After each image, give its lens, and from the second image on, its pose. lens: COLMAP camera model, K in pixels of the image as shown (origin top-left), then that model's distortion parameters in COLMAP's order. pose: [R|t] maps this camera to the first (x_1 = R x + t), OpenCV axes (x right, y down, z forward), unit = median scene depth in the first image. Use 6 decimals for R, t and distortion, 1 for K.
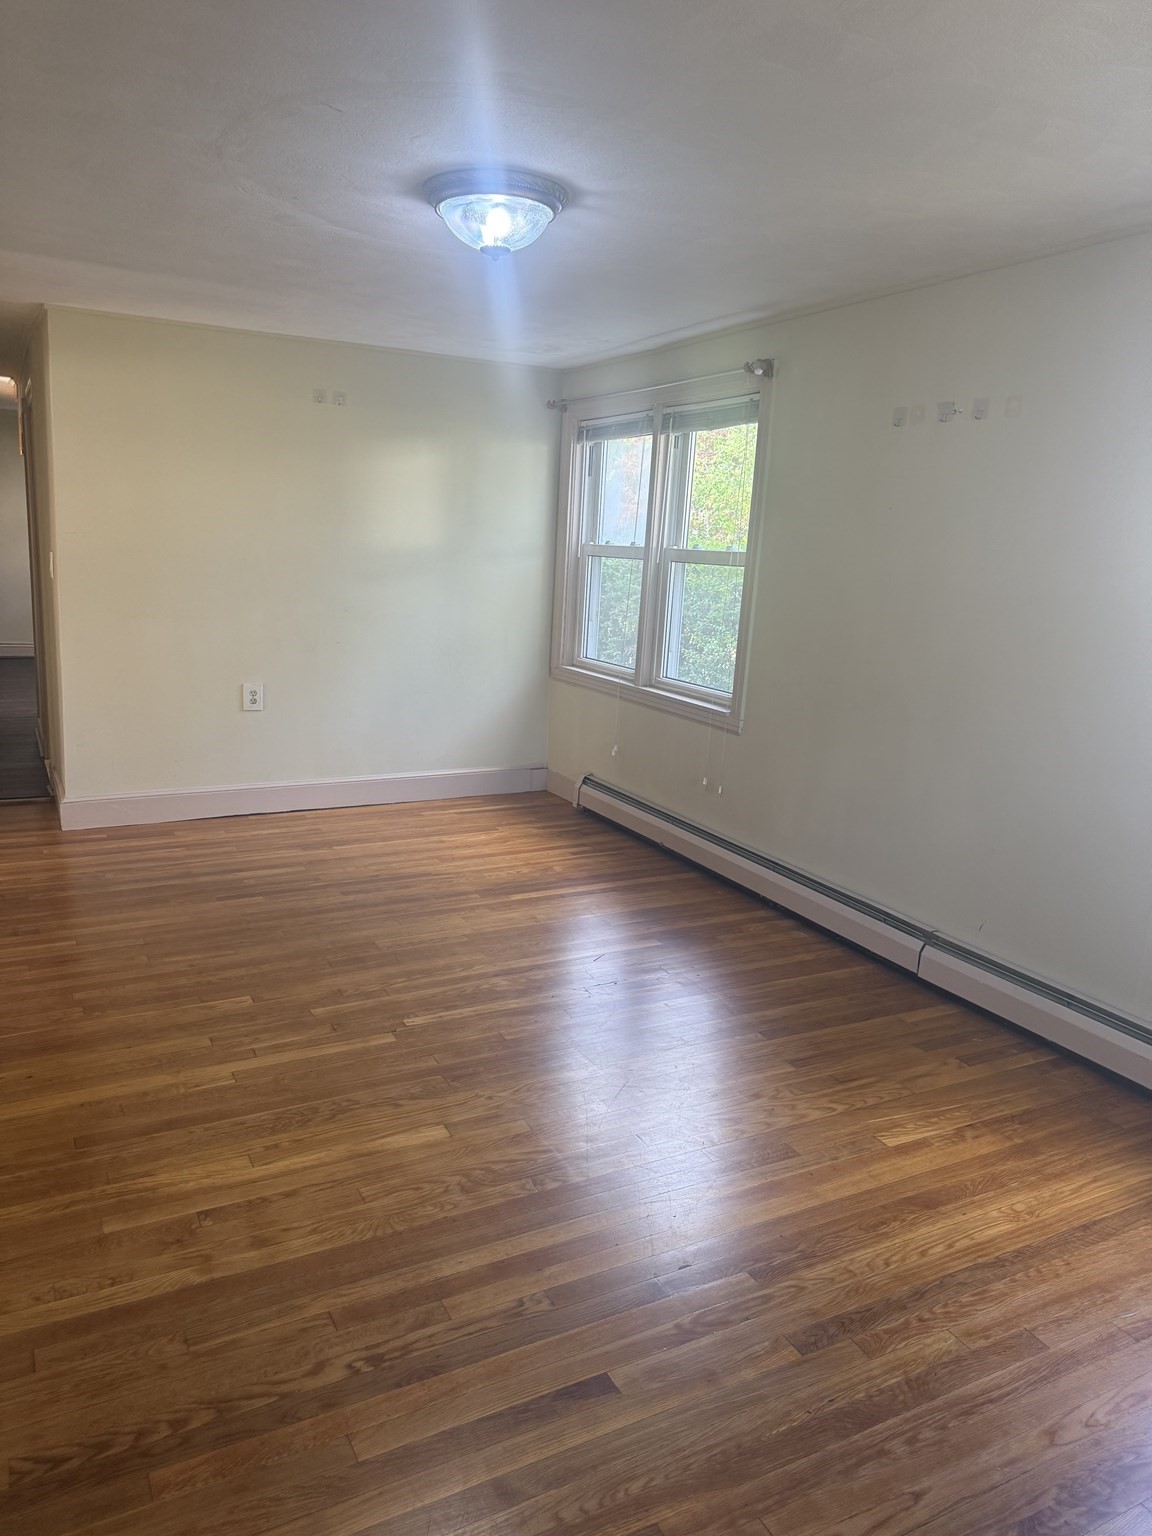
lens RADIAL K [[1103.0, 0, 576.9], [0, 1103.0, 773.8], [0, 0, 1]] dist [0.068074, -0.078211]
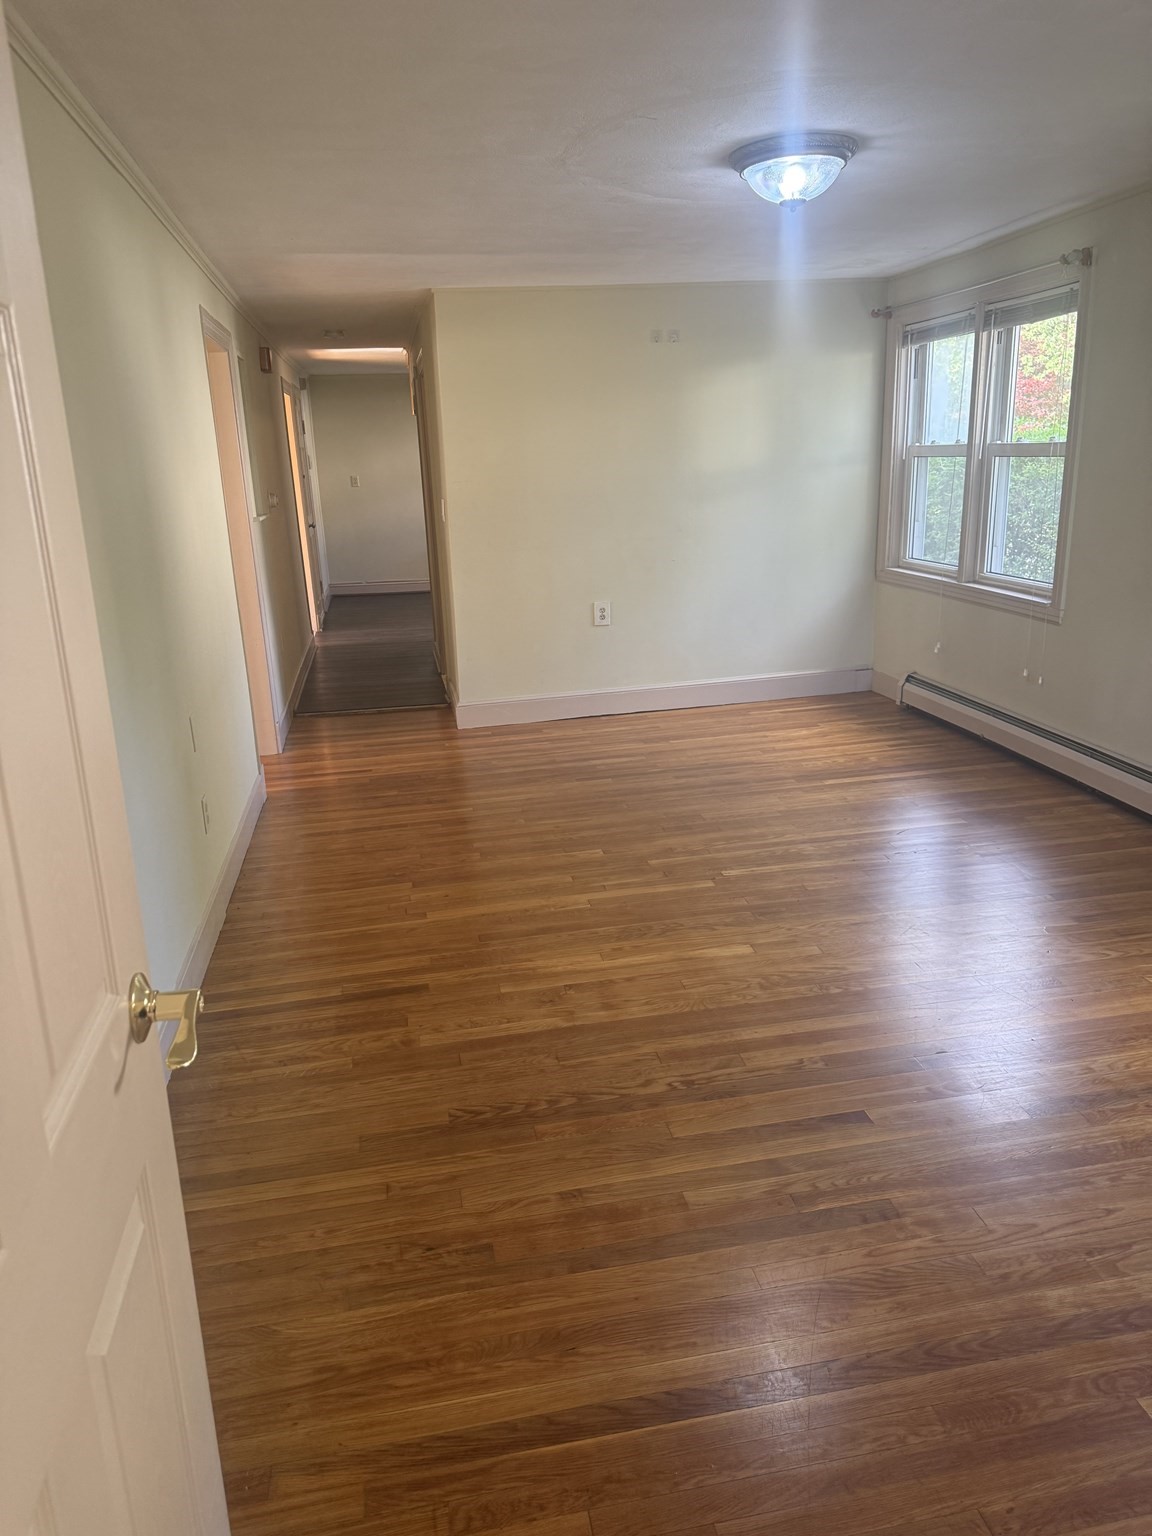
lens RADIAL K [[1103.0, 0, 559.6], [0, 1103.0, 773.3], [0, 0, 1]] dist [0.068074, -0.078211]
pose [[0.945119, 0.000911, -0.326725, 0.053213], [0.022278, 0.997489, 0.067225, 0.023695], [0.325966, -0.070815, 0.942725, -0.141854]]
